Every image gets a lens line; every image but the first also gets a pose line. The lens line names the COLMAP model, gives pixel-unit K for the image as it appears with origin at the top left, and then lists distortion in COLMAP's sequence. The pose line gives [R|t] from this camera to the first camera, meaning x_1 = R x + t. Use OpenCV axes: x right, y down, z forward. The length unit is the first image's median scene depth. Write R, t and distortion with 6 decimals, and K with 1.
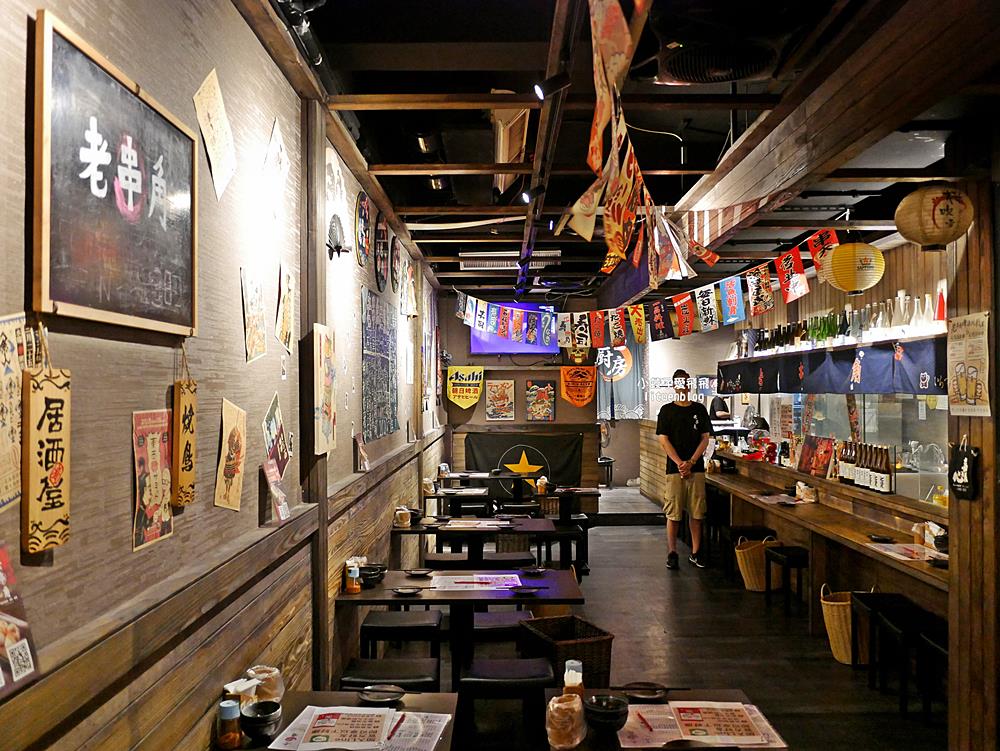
lens RADIAL K [[838.2, 0, 500.0], [0, 838.2, 375.5], [0, 0, 1]] dist [-0.037310, 0.001978]
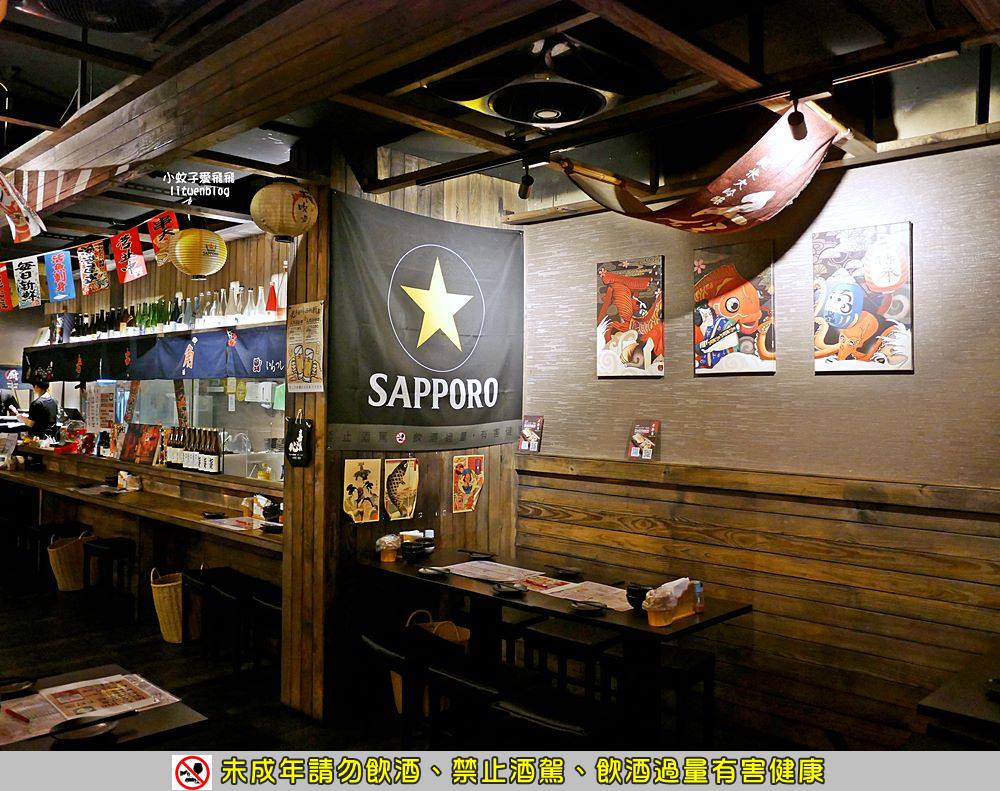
lens RADIAL K [[837.3, 0, 500.2], [0, 837.3, 378.4], [0, 0, 1]] dist [-0.028220, 0.000651]
pose [[0.691922, 0.023997, 0.721573, -0.051338], [-0.023598, 0.999665, -0.010617, 0.024693], [-0.721587, -0.009681, 0.692257, 0.010498]]
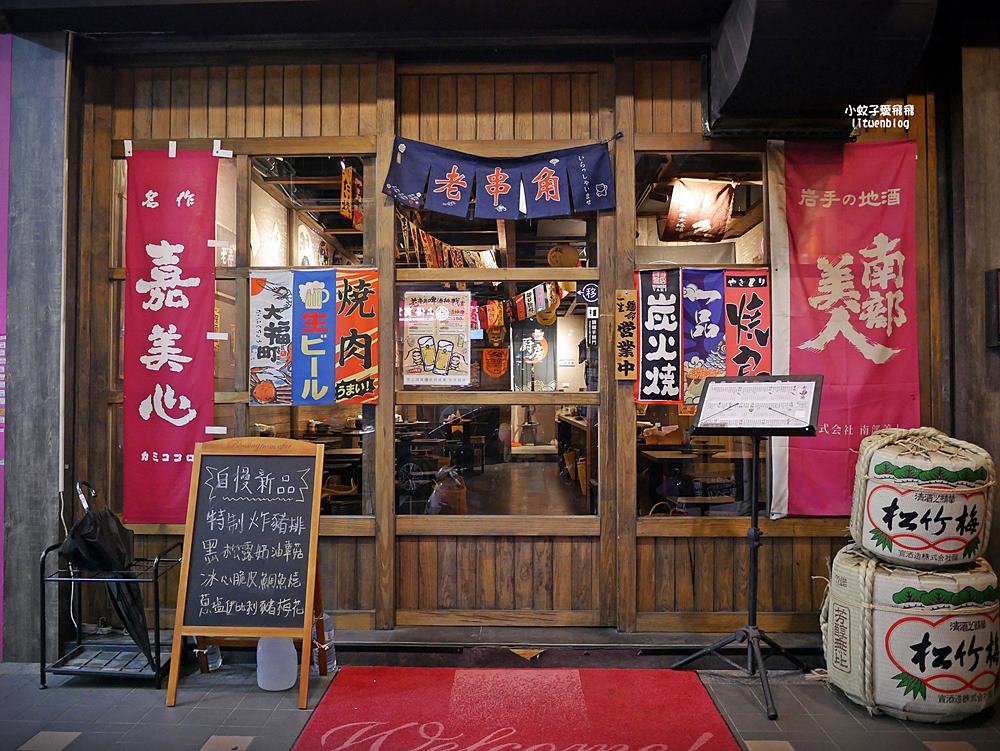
lens RADIAL K [[838.2, 0, 500.0], [0, 838.2, 375.5], [0, 0, 1]] dist [-0.037310, 0.001978]
pose [[0.999878, -0.000616, -0.015623, 0.252571], [0.000452, 0.999945, -0.010514, 0.101713], [0.015628, 0.010506, 0.999823, -0.847327]]
